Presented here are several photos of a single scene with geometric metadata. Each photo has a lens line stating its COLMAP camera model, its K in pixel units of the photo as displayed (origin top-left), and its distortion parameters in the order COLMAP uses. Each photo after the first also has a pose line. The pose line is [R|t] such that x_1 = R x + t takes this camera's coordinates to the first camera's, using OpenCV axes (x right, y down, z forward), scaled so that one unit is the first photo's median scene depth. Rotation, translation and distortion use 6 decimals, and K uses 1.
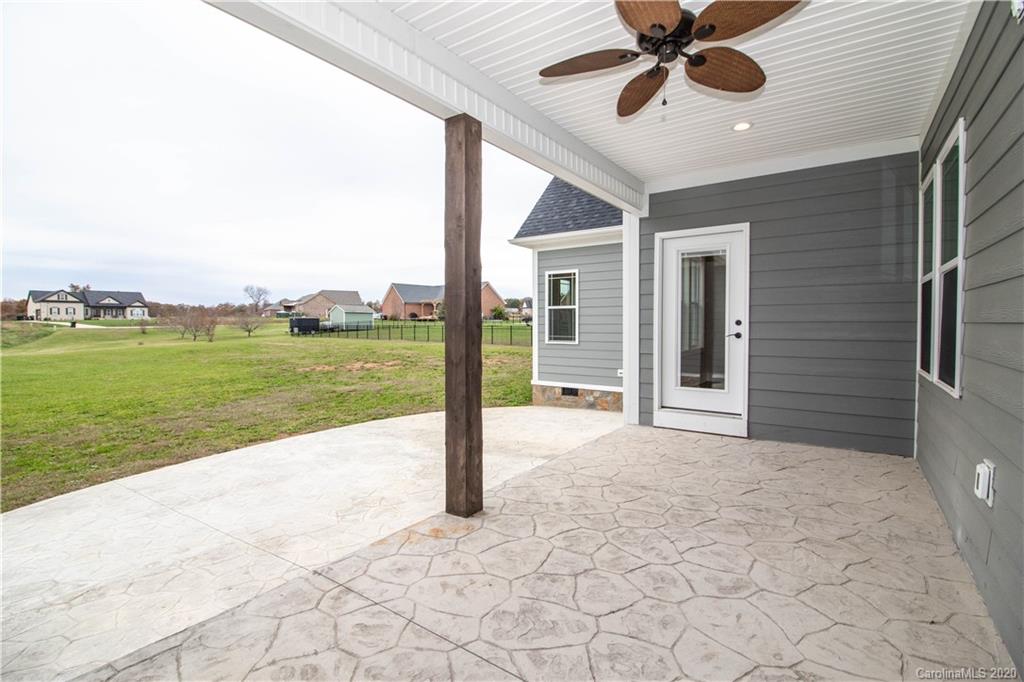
lens RADIAL K [[479.4, 0, 513.6], [0, 479.4, 334.5], [0, 0, 1]] dist [0.000933, 0.000203]
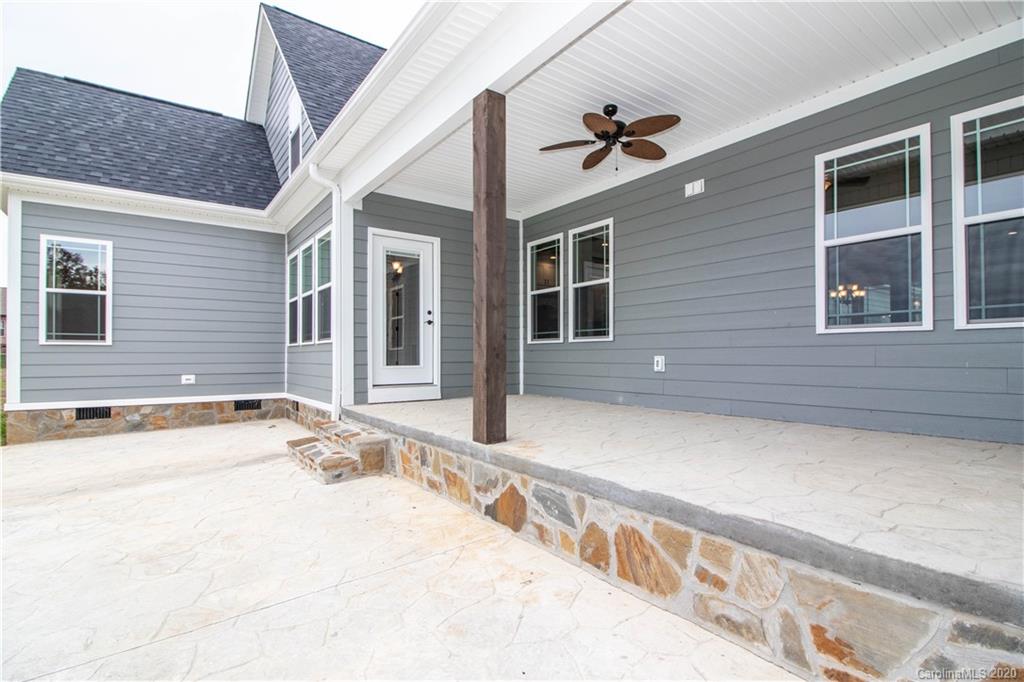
lens RADIAL K [[489.1, 0, 510.8], [0, 489.1, 354.6], [0, 0, 1]] dist [0.001597, 0.000129]
pose [[0.326851, 0.009346, 0.945030, -0.381105], [0.021604, 0.999616, -0.017358, 0.062475], [-0.944829, 0.026090, 0.326523, 0.195037]]
